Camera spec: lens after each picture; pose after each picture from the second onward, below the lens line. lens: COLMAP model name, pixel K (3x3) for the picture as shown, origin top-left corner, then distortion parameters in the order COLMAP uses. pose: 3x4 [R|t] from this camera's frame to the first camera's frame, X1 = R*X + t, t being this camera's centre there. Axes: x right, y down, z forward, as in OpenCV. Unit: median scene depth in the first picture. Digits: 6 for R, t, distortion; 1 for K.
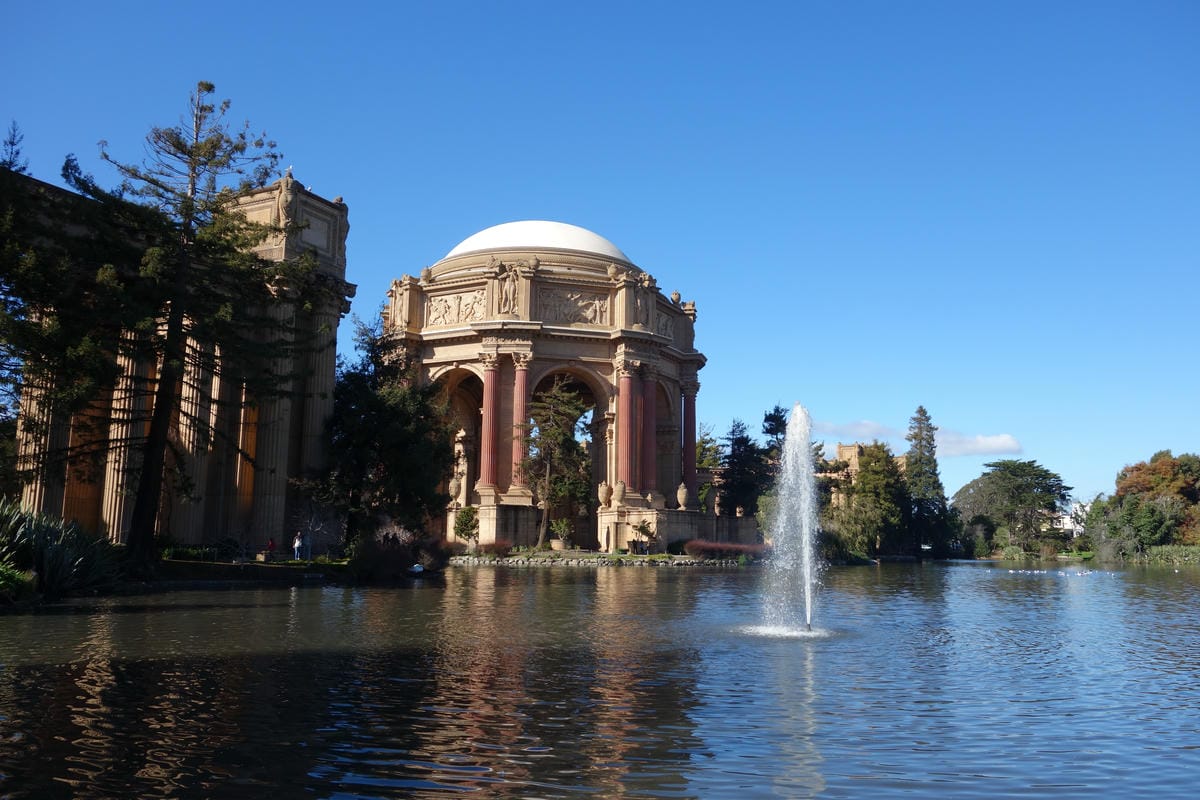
lens RADIAL K [[943.6, 0, 600.0], [0, 943.6, 400.0], [0, 0, 1]] dist [-0.000348, 0.000265]
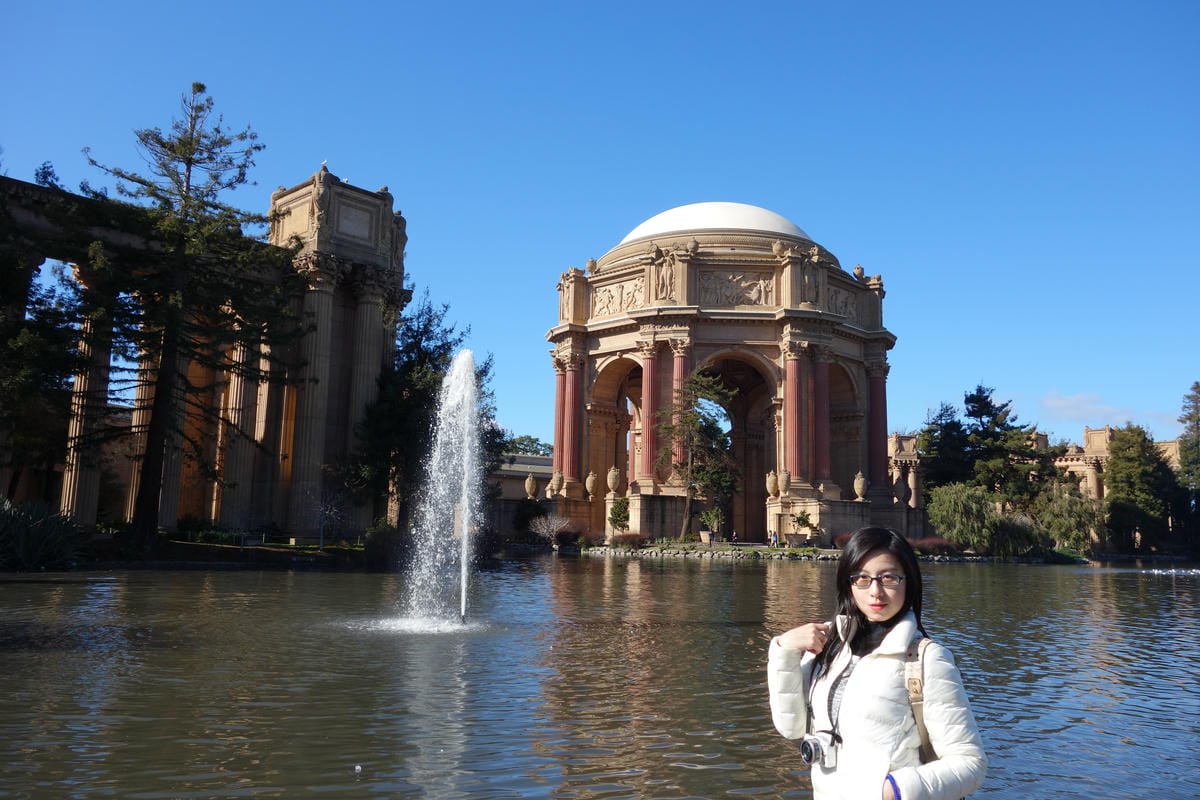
lens RADIAL K [[943.6, 0, 600.0], [0, 943.6, 400.0], [0, 0, 1]] dist [-0.000348, 0.000265]
pose [[0.958894, -0.030957, -0.282071, 0.107029], [0.032213, 0.999481, -0.000186, 0.009905], [0.281931, -0.008908, 0.959393, 0.045608]]
